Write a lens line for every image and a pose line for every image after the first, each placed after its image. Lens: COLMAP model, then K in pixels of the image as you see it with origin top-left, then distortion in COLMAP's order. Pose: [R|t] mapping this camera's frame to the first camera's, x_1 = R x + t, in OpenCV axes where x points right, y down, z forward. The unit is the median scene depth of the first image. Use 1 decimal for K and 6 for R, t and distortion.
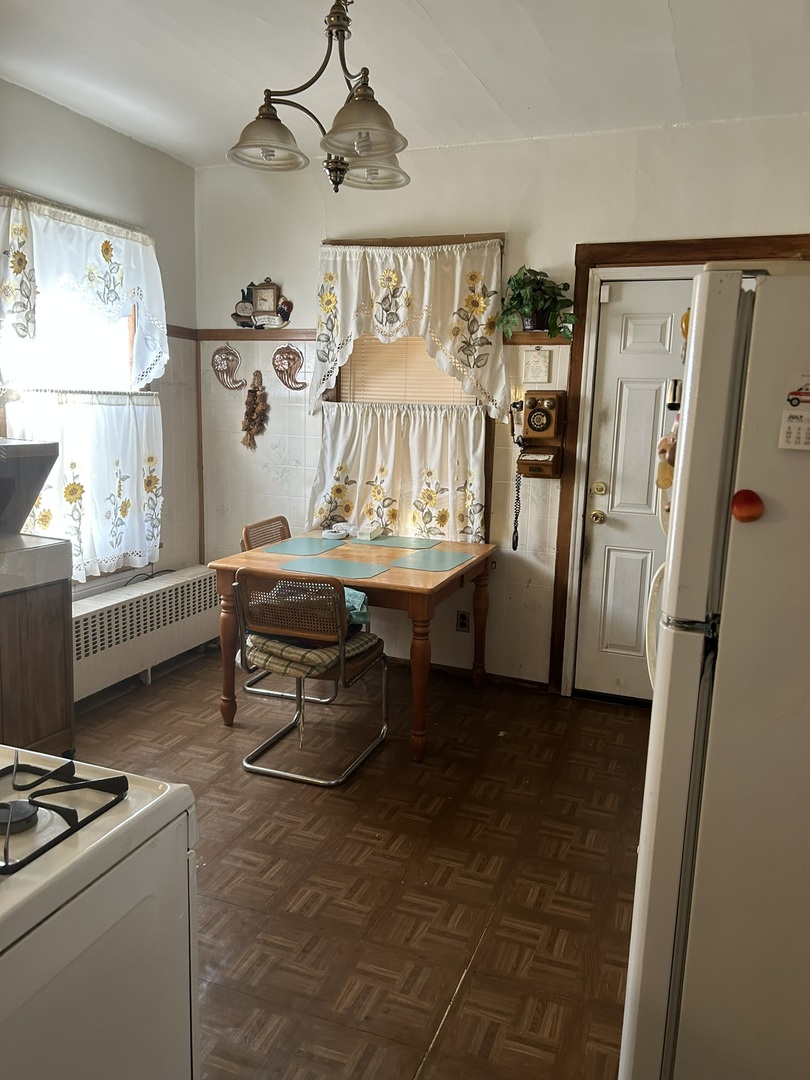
lens RADIAL K [[800.4, 0, 420.0], [0, 800.4, 546.7], [0, 0, 1]] dist [0.044584, -0.046825]
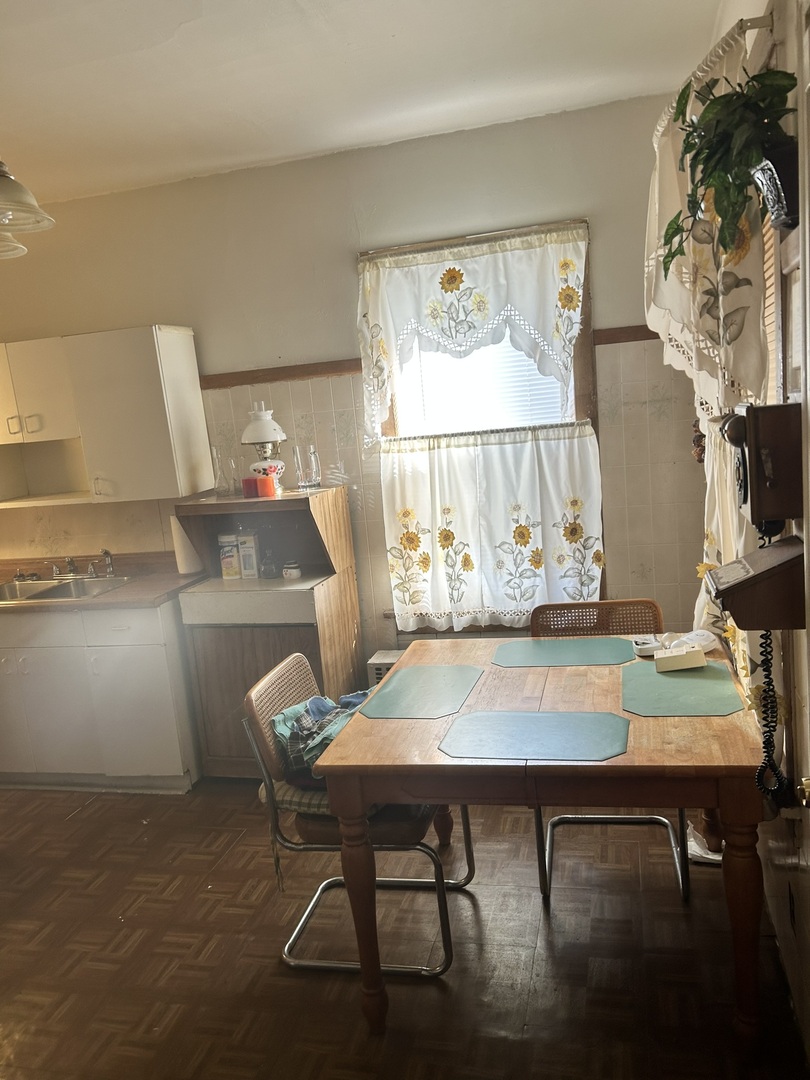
lens RADIAL K [[800.4, 0, 420.0], [0, 800.4, 546.7], [0, 0, 1]] dist [0.044584, -0.046825]
pose [[0.126199, 0.117624, -0.985007, 0.507433], [-0.085445, 0.990544, 0.107338, -0.154466], [0.988318, 0.070618, 0.135056, 0.819377]]
